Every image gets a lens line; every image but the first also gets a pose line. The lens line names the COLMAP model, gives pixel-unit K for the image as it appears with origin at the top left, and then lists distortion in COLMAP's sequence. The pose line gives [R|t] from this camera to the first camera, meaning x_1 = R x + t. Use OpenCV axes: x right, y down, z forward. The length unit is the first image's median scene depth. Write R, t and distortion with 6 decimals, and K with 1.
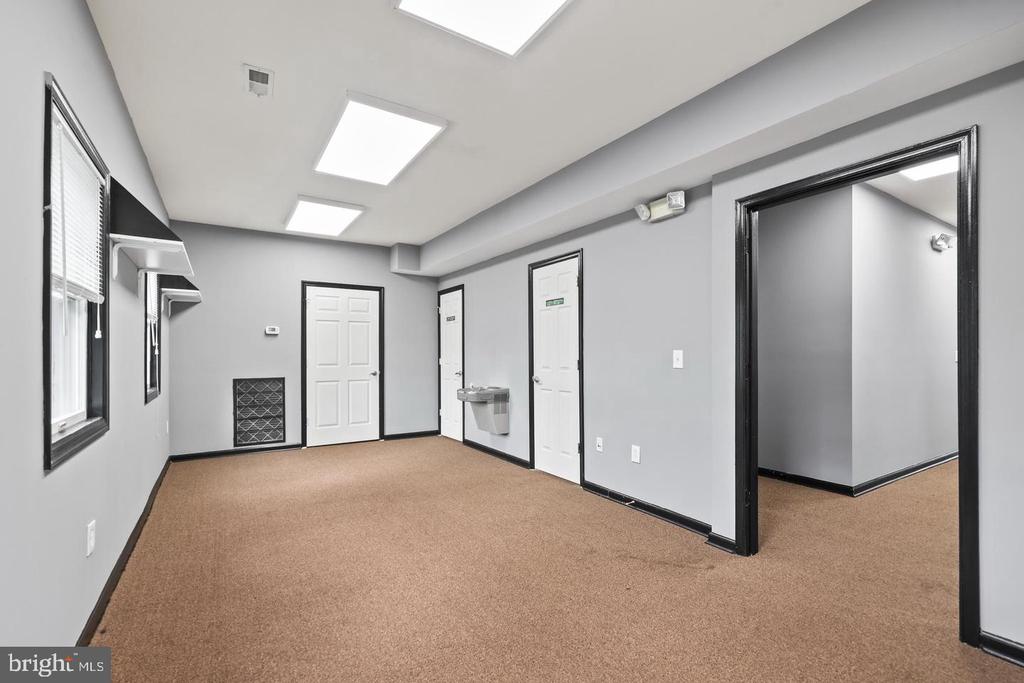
lens RADIAL K [[449.6, 0, 517.0], [0, 449.6, 354.4], [0, 0, 1]] dist [-0.015051, 0.000445]
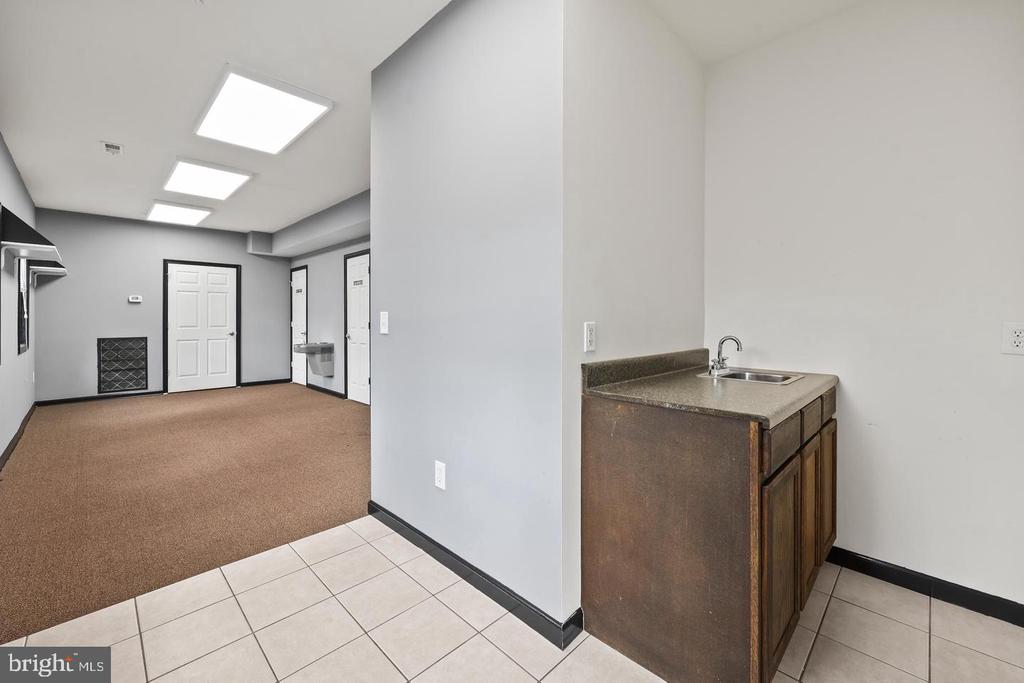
lens RADIAL K [[417.9, 0, 502.9], [0, 417.9, 320.2], [0, 0, 1]] dist [0.007425, -0.001363]
pose [[0.980634, 0.001265, 0.195847, 0.220964], [-0.001758, 0.999996, 0.002340, 0.000458], [-0.195843, -0.002639, 0.980632, -0.335239]]
